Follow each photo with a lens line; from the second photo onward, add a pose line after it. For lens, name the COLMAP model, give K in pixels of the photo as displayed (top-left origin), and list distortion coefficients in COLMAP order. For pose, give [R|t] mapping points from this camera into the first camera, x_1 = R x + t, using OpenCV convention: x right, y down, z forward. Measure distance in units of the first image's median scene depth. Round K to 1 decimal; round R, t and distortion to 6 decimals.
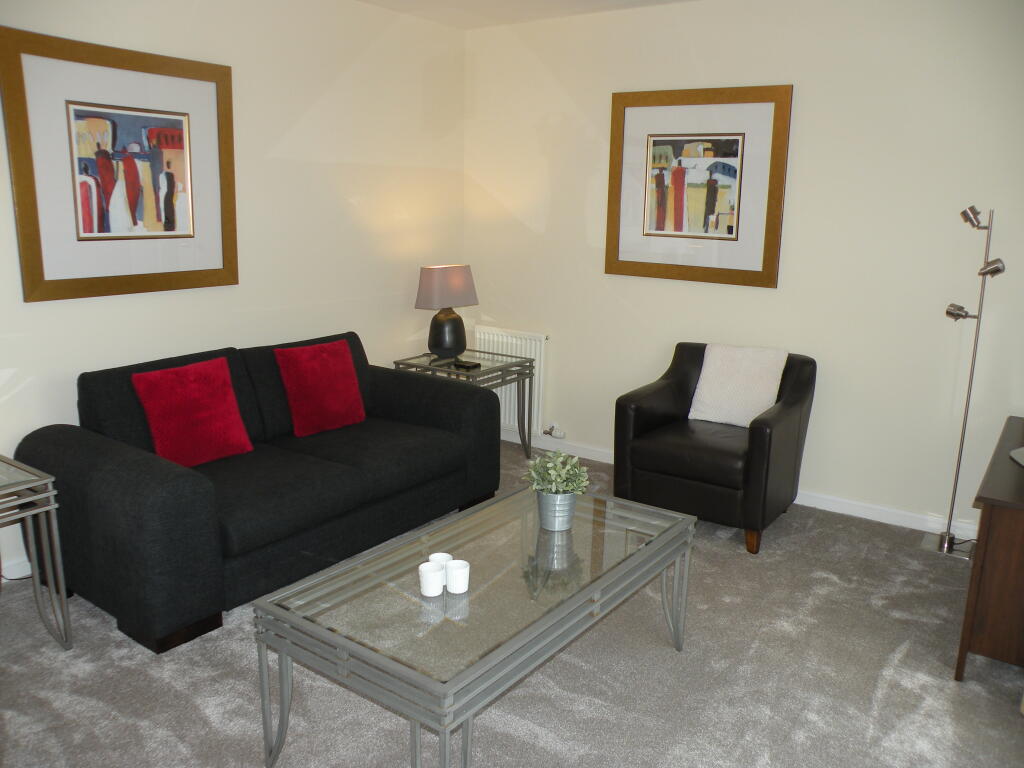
lens RADIAL K [[834.4, 0, 512.9], [0, 834.4, 380.8], [0, 0, 1]] dist [-0.012611, 0.024202]
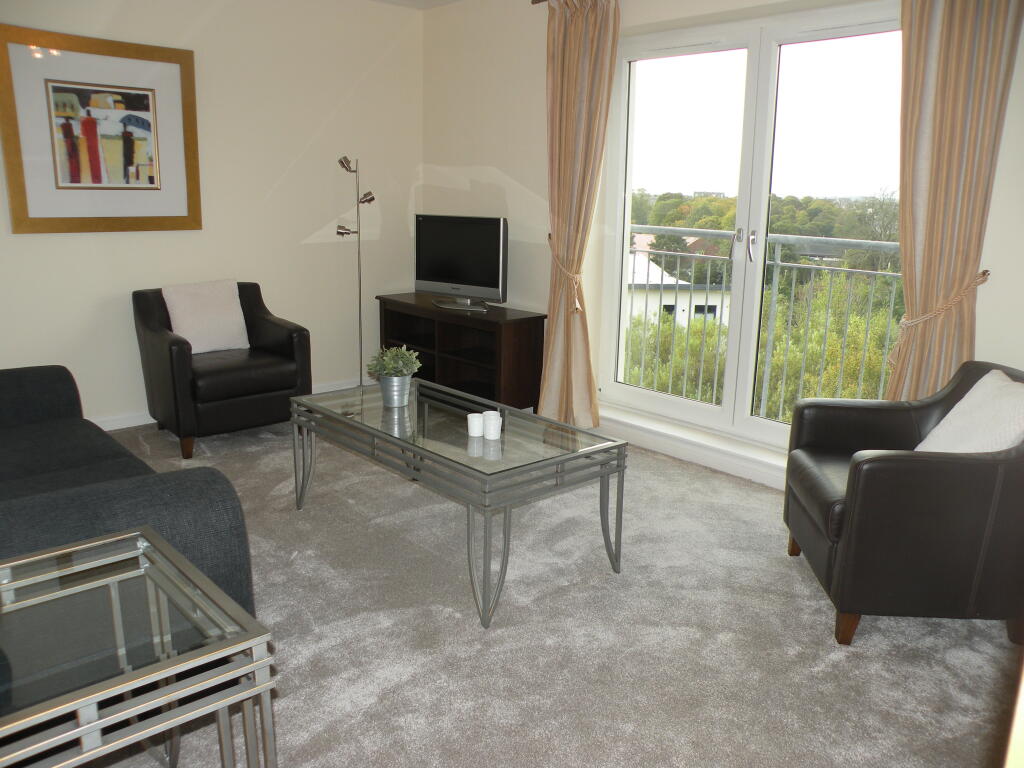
lens RADIAL K [[834.4, 0, 511.5], [0, 834.4, 385.8], [0, 0, 1]] dist [-0.012611, 0.024202]
pose [[0.229157, -0.247426, 0.941418, -0.705141], [0.210847, 0.956810, 0.200148, -0.044340], [-0.950279, 0.152630, 0.271428, 0.308064]]
